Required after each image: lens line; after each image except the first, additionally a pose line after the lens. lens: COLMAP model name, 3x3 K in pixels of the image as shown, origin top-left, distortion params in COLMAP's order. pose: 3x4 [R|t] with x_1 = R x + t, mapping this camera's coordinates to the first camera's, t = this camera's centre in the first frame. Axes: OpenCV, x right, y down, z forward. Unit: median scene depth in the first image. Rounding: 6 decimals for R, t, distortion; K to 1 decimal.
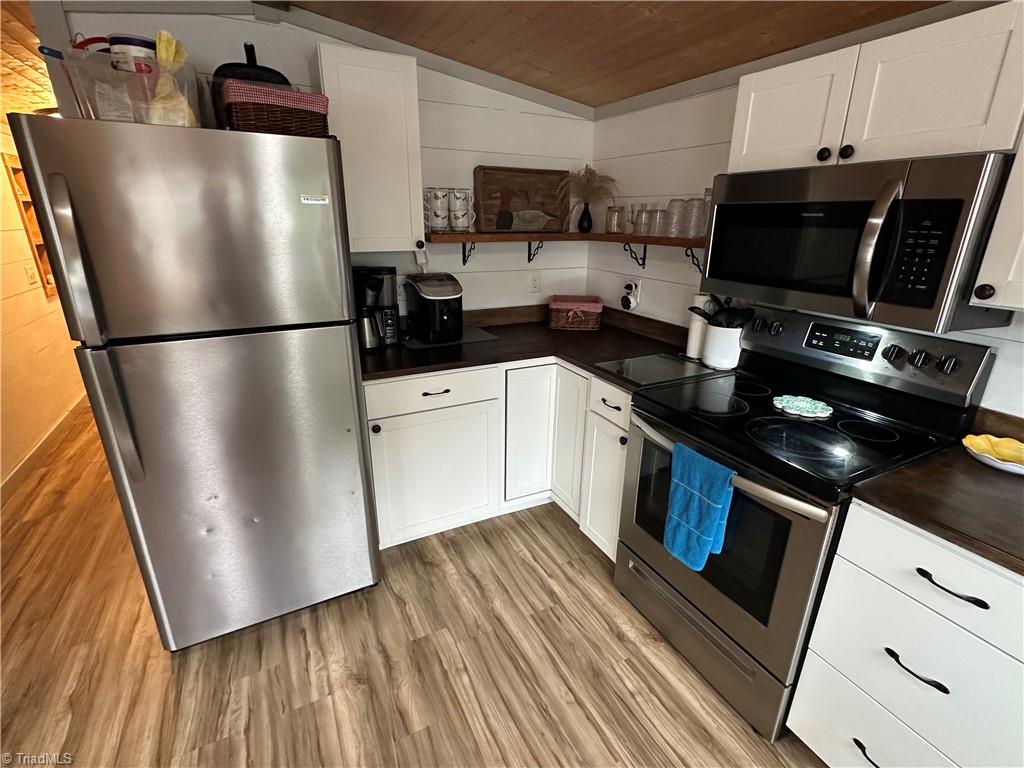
lens RADIAL K [[488.3, 0, 513.2], [0, 488.3, 386.3], [0, 0, 1]] dist [-0.004665, 0.000517]
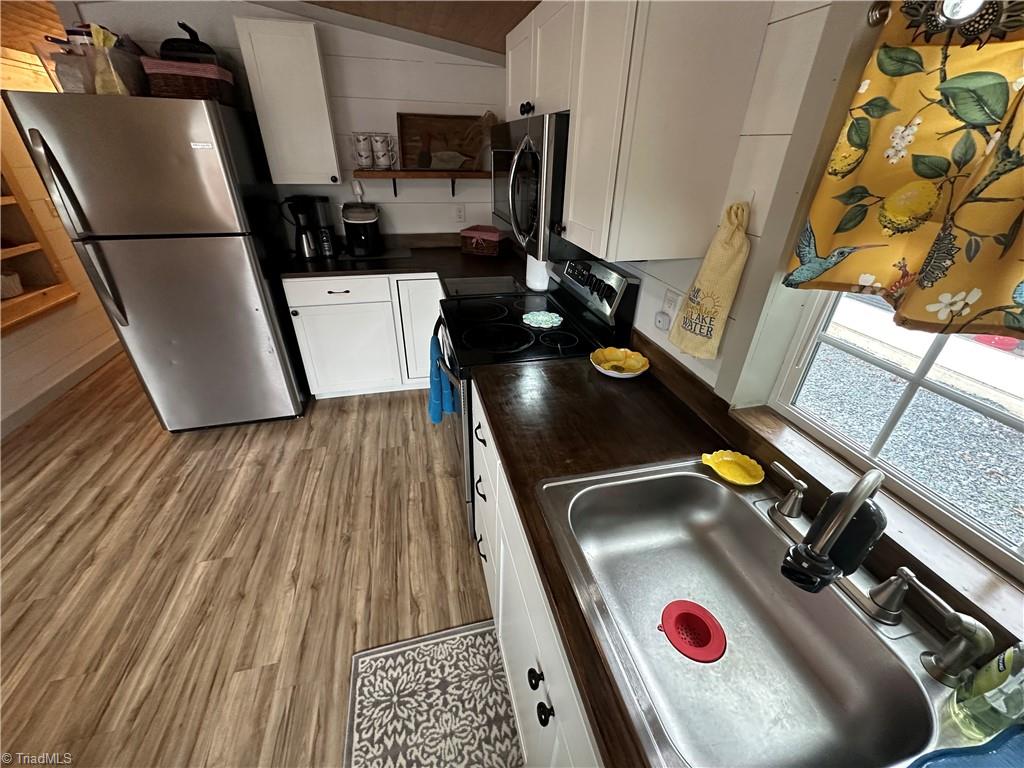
lens RADIAL K [[415.5, 0, 509.7], [0, 415.5, 386.0], [0, 0, 1]] dist [0.000071, -0.000375]
pose [[0.972472, 0.123116, -0.197838, 0.561139], [-0.085745, 0.978523, 0.187459, 0.010615], [0.216669, -0.165335, 0.962143, -0.088173]]
